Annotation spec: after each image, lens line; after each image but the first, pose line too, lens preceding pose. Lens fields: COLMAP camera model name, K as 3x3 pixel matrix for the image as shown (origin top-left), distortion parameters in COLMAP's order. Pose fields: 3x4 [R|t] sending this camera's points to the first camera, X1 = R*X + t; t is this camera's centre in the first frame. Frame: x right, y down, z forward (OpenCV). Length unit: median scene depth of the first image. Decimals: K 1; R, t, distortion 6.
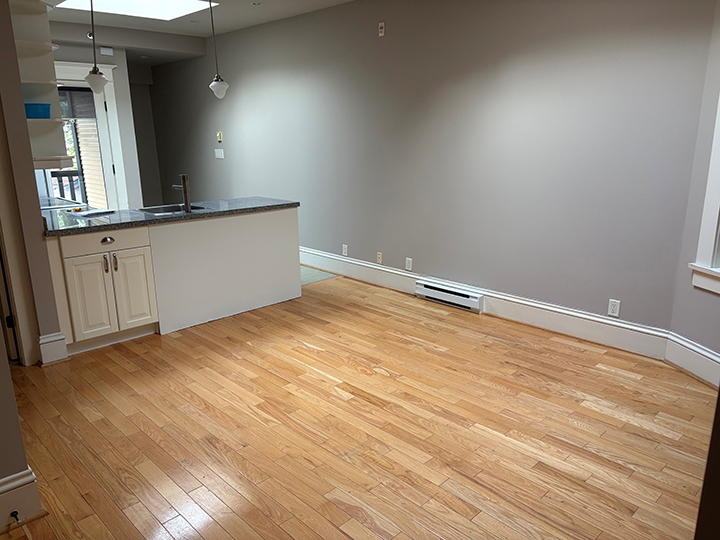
lens RADIAL K [[545.5, 0, 363.0], [0, 545.5, 273.7], [0, 0, 1]] dist [0.057576, -0.056512]
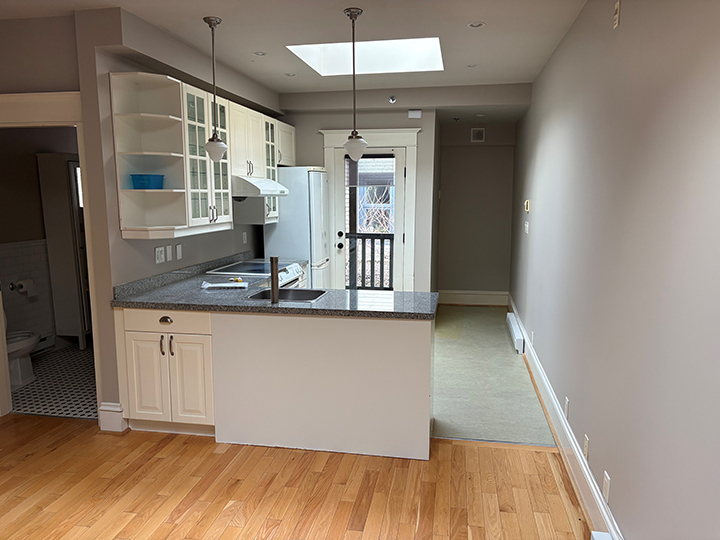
lens RADIAL K [[545.5, 0, 359.8], [0, 545.5, 271.5], [0, 0, 1]] dist [0.057576, -0.056512]
pose [[0.574545, 0.127935, -0.808412, 0.397661], [-0.213345, 0.976972, 0.002984, -0.190204], [0.790178, 0.170756, 0.588609, 0.643731]]
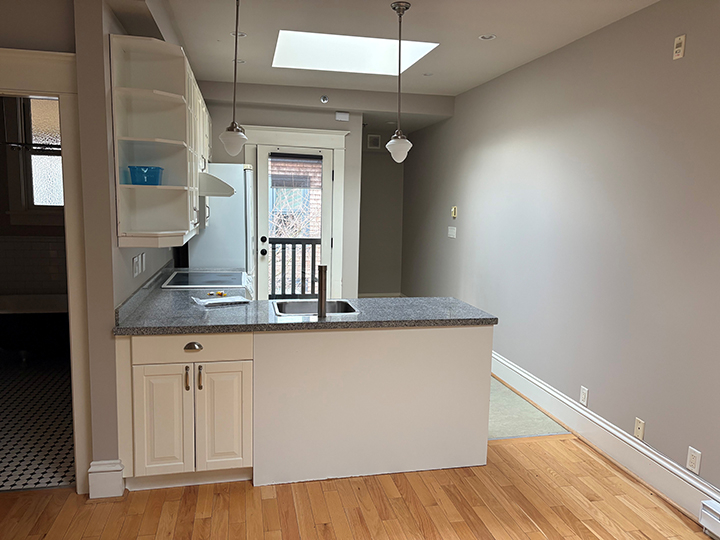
lens RADIAL K [[545.5, 0, 364.3], [0, 545.5, 269.9], [0, 0, 1]] dist [0.057576, -0.056512]
pose [[0.851349, 0.098881, -0.515197, 0.087886], [-0.165503, 0.982547, -0.084910, -0.124617], [0.497809, 0.157554, 0.852856, 0.430891]]
